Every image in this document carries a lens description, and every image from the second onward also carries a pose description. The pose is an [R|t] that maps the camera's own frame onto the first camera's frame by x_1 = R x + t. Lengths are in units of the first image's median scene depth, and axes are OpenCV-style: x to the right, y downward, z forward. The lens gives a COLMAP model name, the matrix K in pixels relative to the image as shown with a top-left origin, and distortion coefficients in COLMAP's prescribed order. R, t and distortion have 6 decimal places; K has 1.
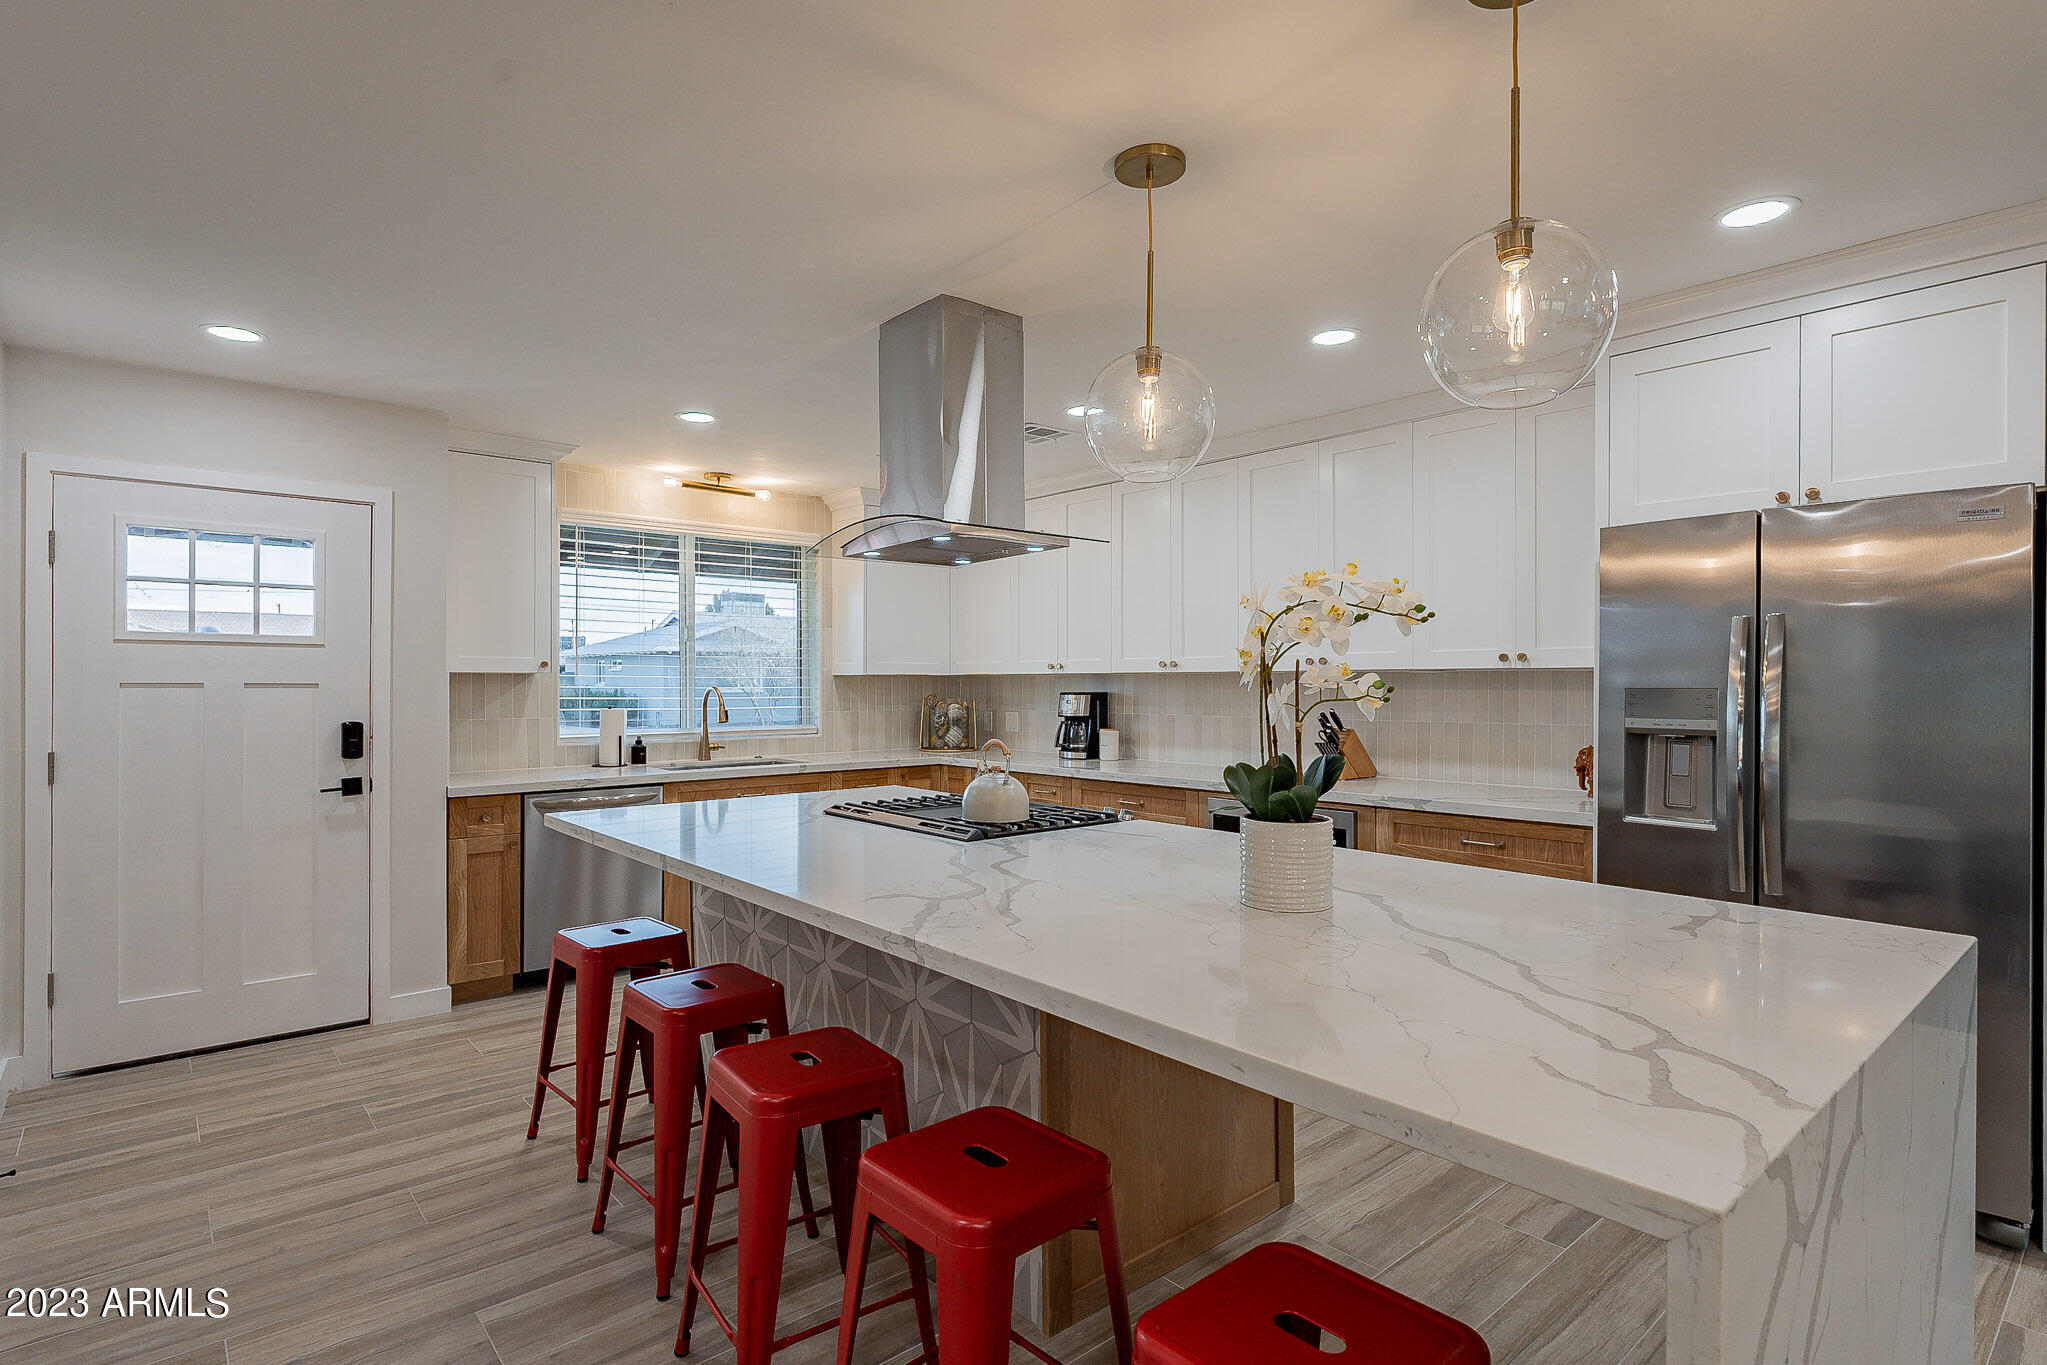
lens RADIAL K [[1029.6, 0, 1018.1], [0, 1029.6, 689.3], [0, 0, 1]] dist [-0.001285, -0.000055]
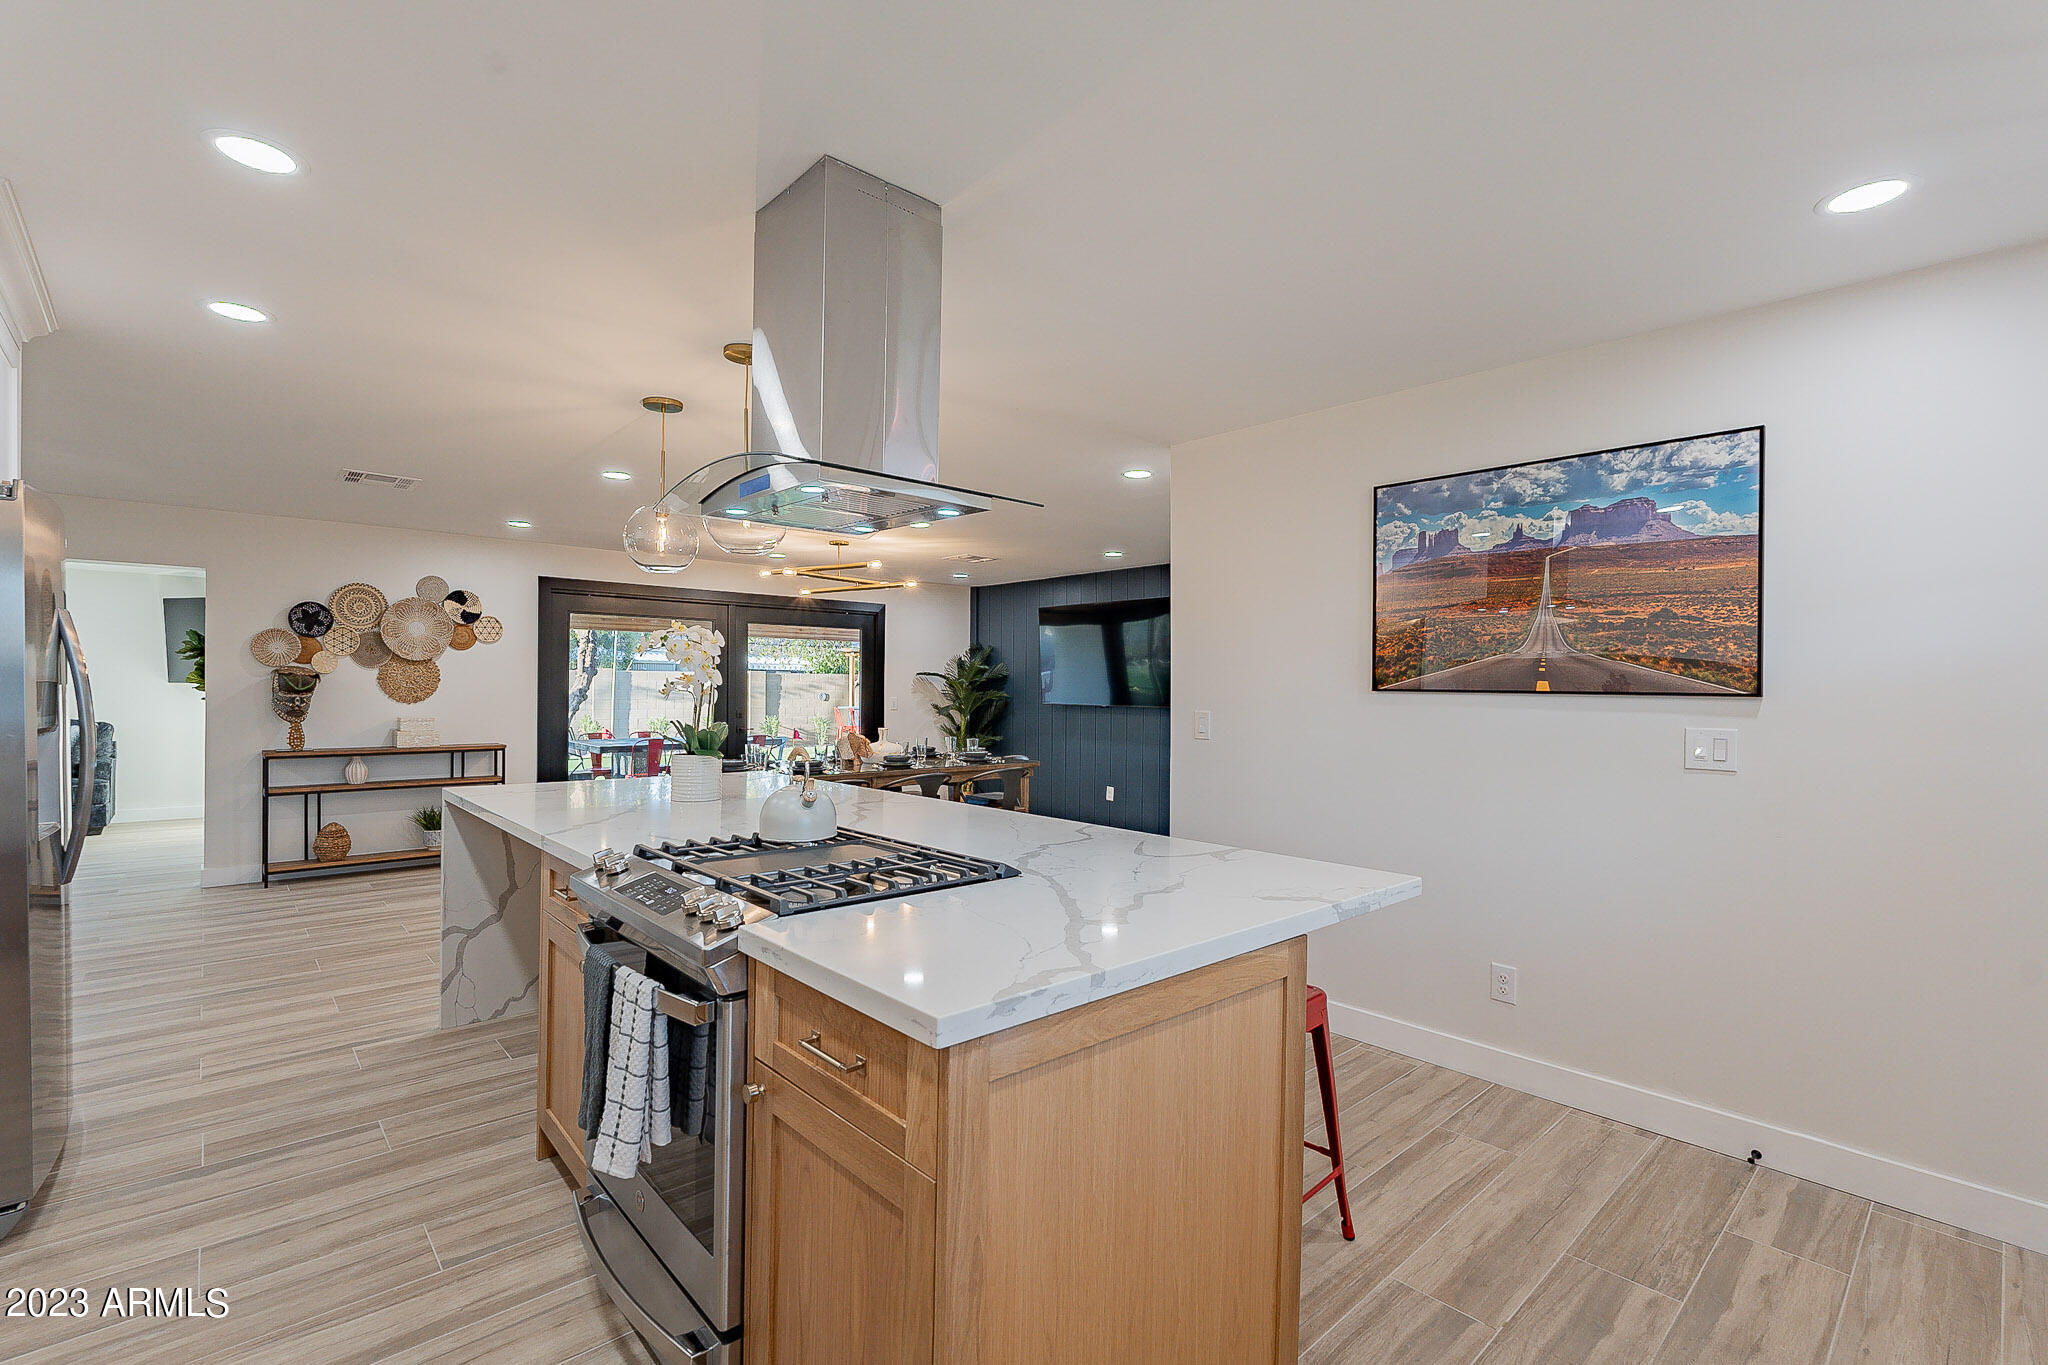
lens RADIAL K [[897.6, 0, 1022.6], [0, 897.6, 687.1], [0, 0, 1]] dist [-0.004742, 0.000787]
pose [[-0.999588, -0.009869, -0.026953, -0.104894], [-0.010072, 0.999922, 0.007395, -0.005950], [0.026878, 0.007663, -0.999609, 0.966148]]
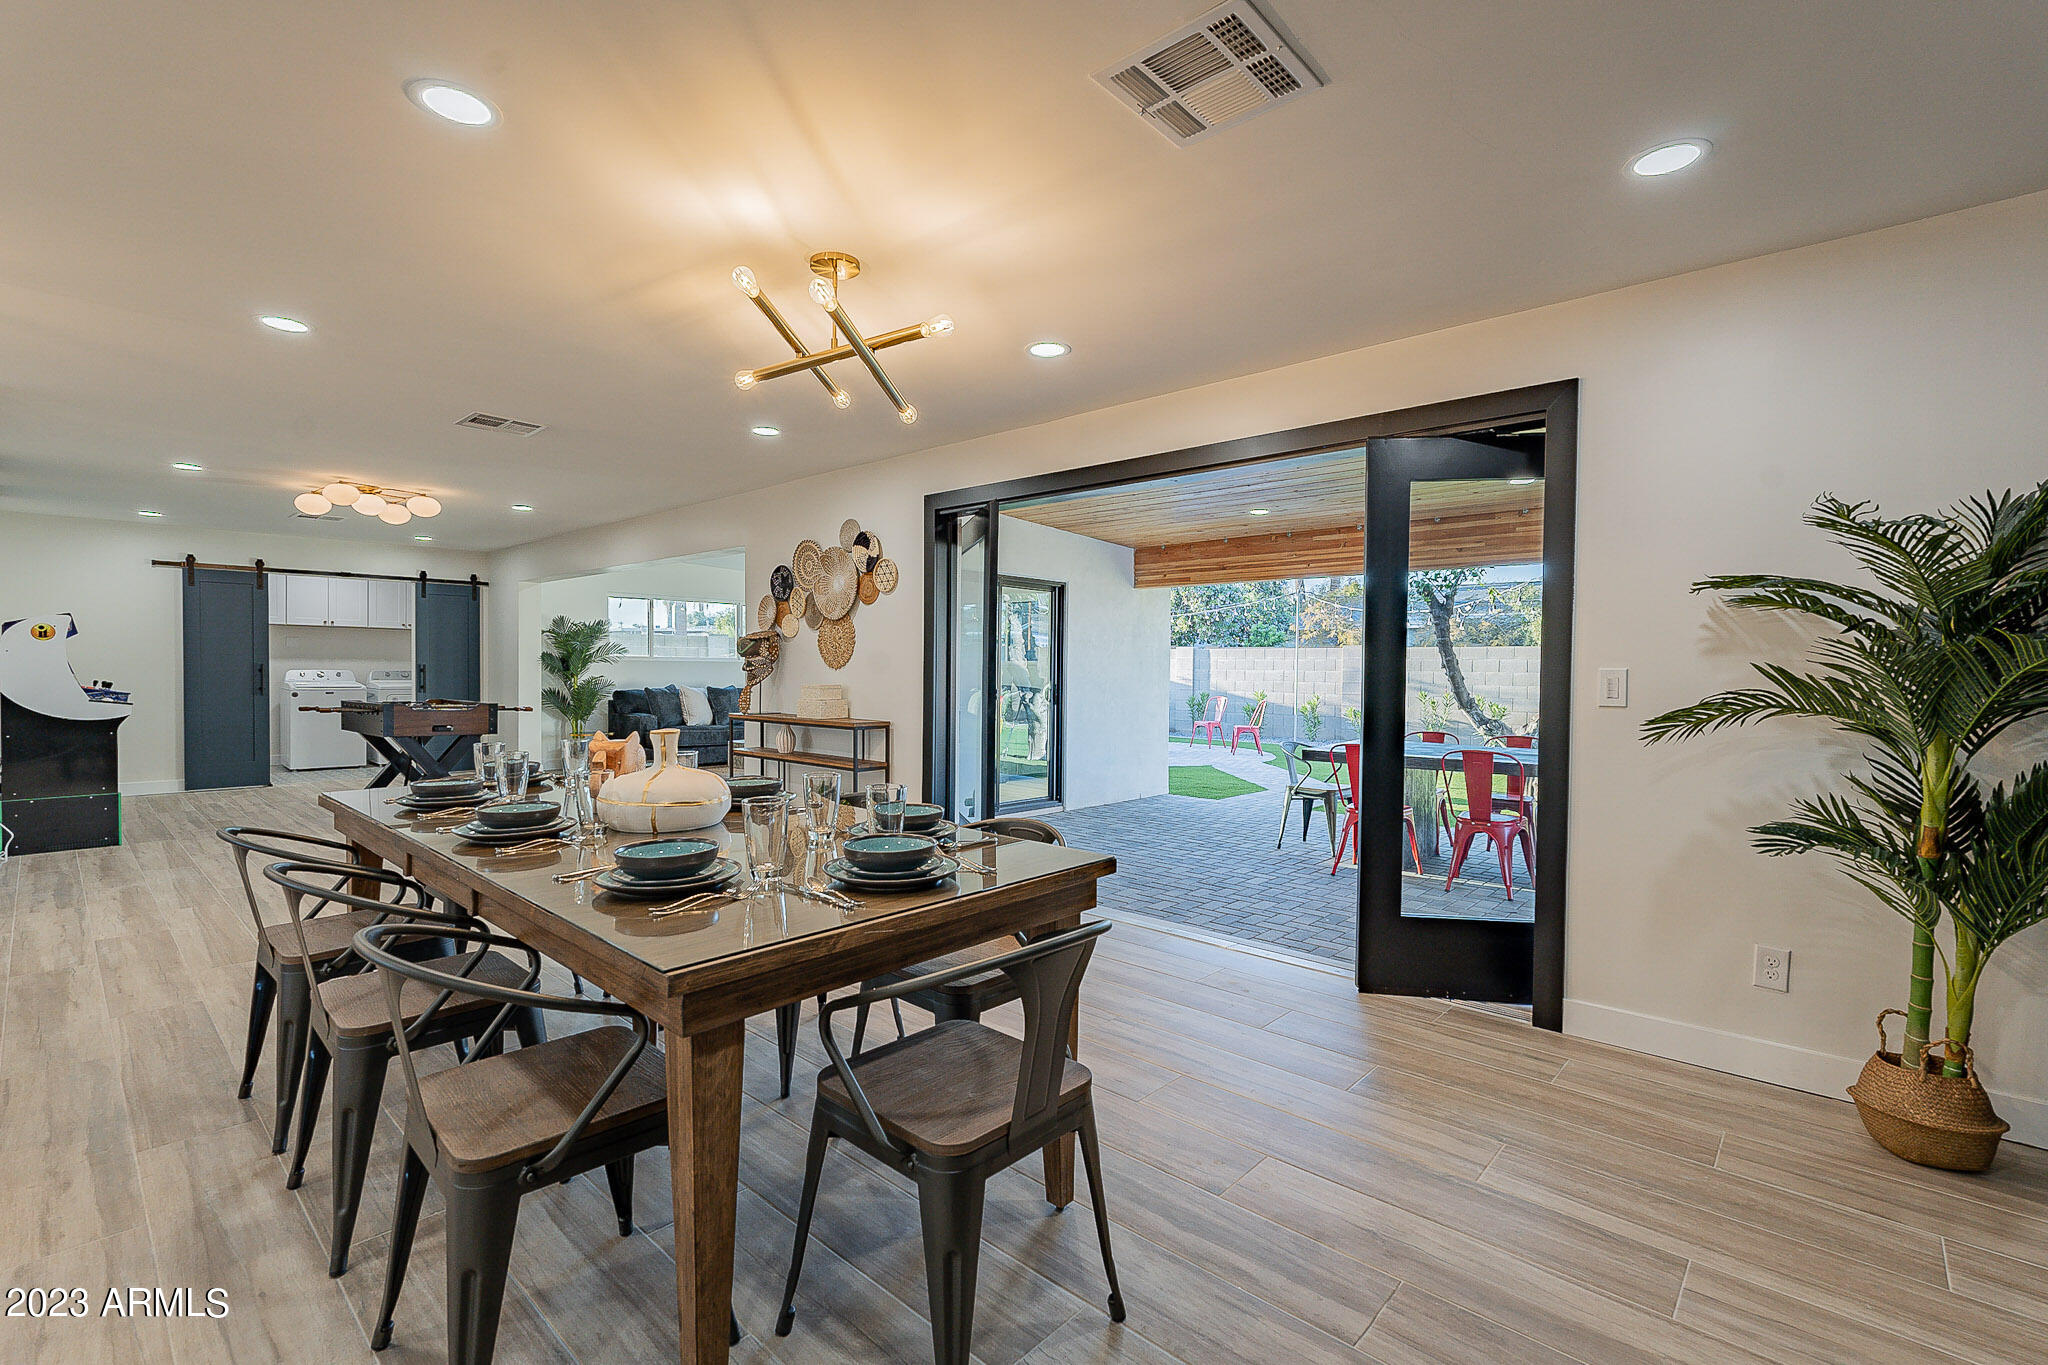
lens RADIAL K [[897.6, 0, 1021.8], [0, 897.6, 686.6], [0, 0, 1]] dist [-0.004742, 0.000787]
pose [[-0.122641, -0.025086, 0.992134, -0.394091], [-0.000757, 0.999683, 0.025183, 0.026975], [-0.992451, 0.002337, -0.122621, -0.348834]]
